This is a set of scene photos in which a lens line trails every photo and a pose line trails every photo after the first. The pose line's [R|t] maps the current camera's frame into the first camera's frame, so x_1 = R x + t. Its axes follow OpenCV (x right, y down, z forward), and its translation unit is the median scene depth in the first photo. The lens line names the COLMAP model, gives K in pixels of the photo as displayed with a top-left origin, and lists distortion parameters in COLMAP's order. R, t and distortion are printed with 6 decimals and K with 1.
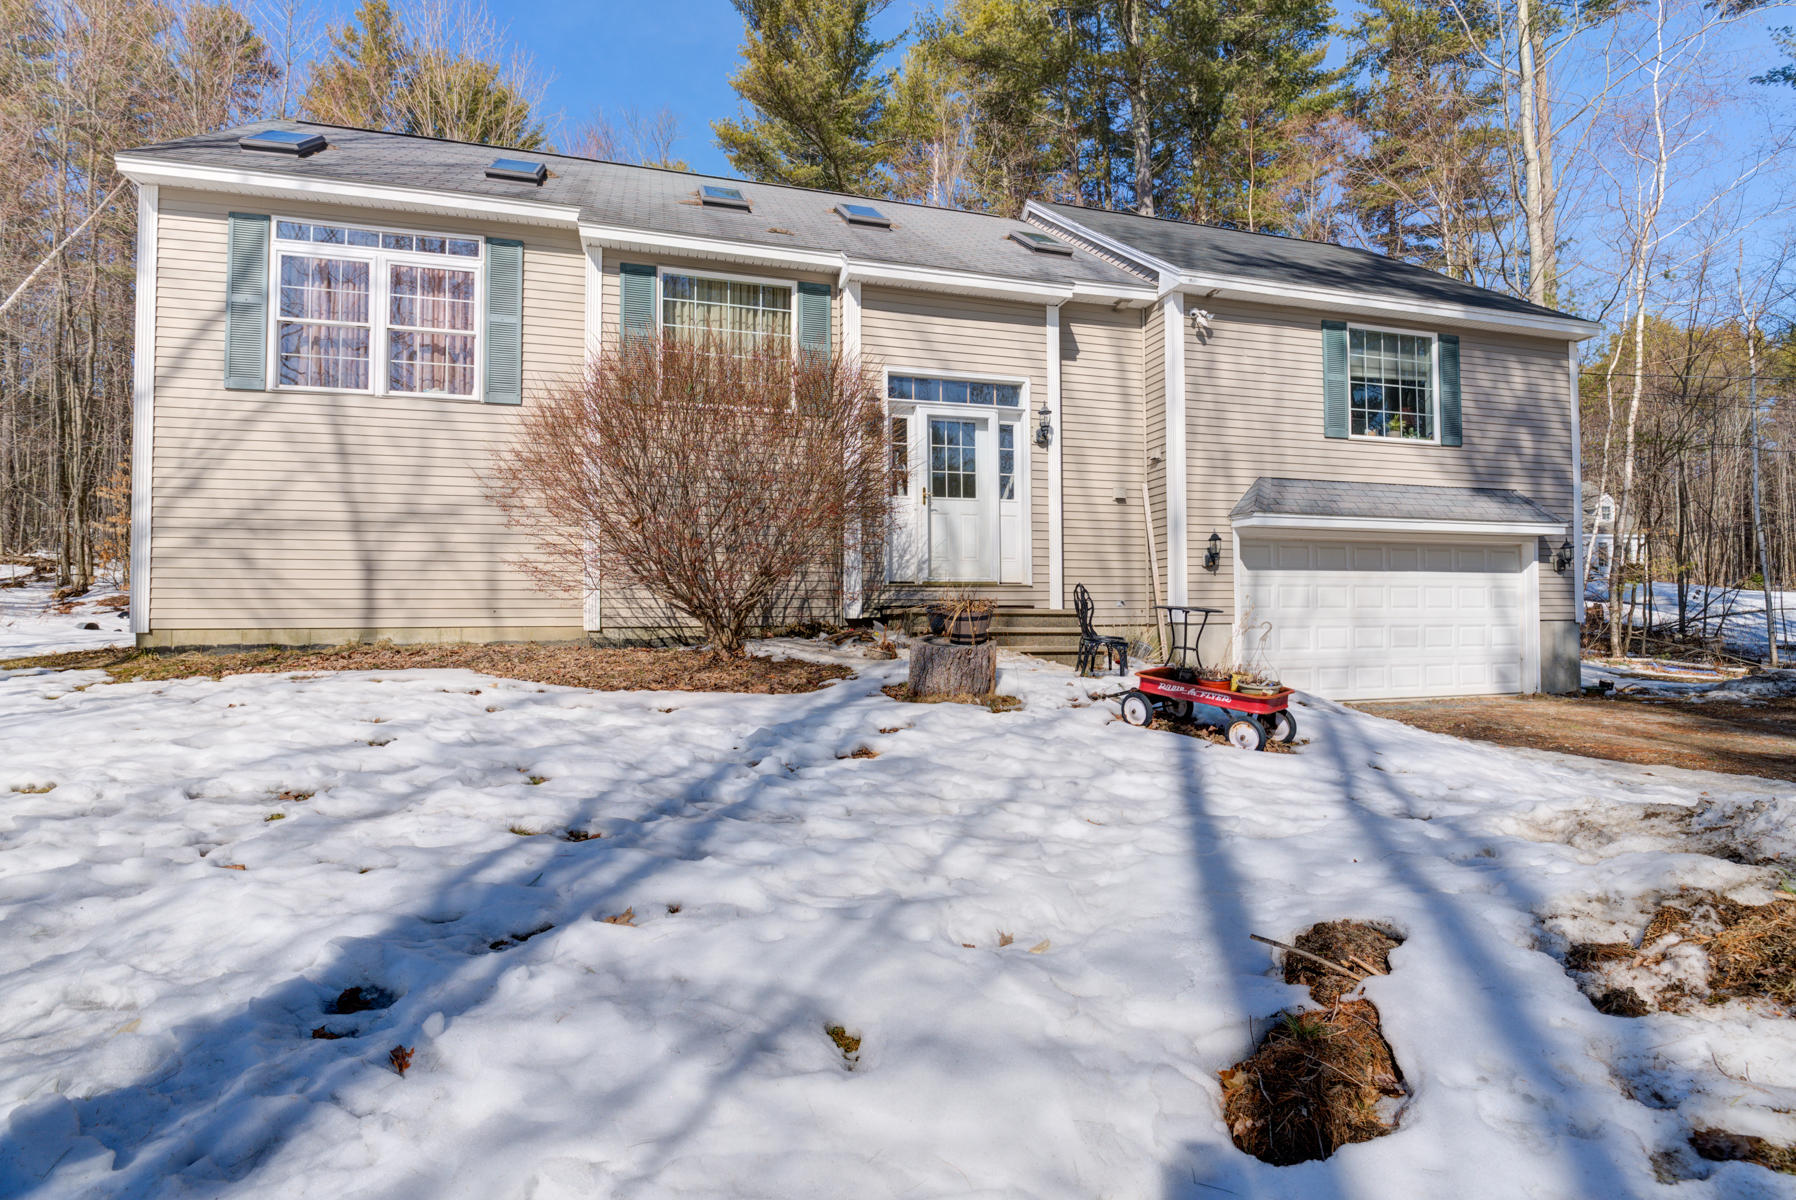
lens RADIAL K [[863.4, 0, 894.1], [0, 863.4, 600.4], [0, 0, 1]] dist [-0.016718, -0.001354]
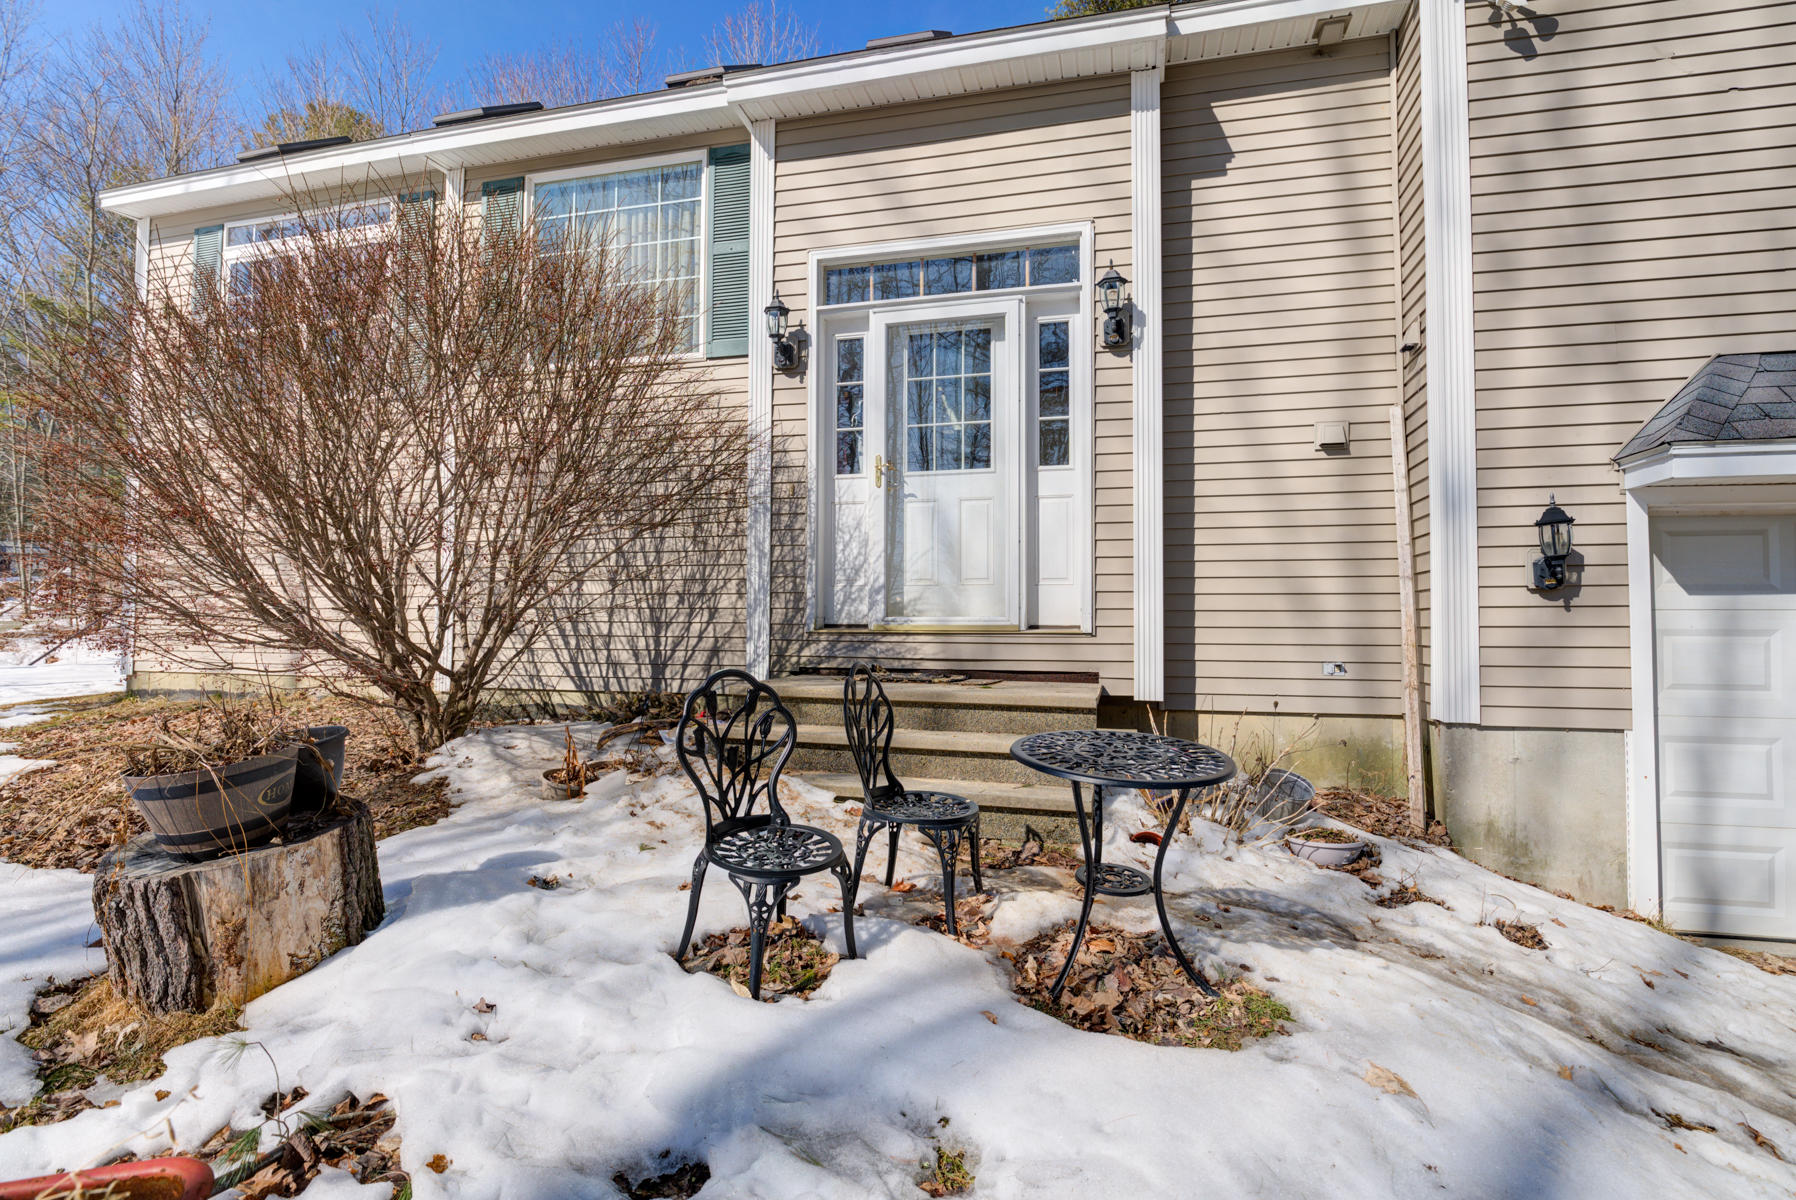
lens RADIAL K [[863.4, 0, 901.0], [0, 863.4, 595.1], [0, 0, 1]] dist [-0.016718, -0.001354]
pose [[0.861466, -0.008484, -0.507744, 0.316448], [0.001581, 0.999900, -0.014026, -0.032328], [0.507812, 0.011280, 0.861394, 0.512755]]
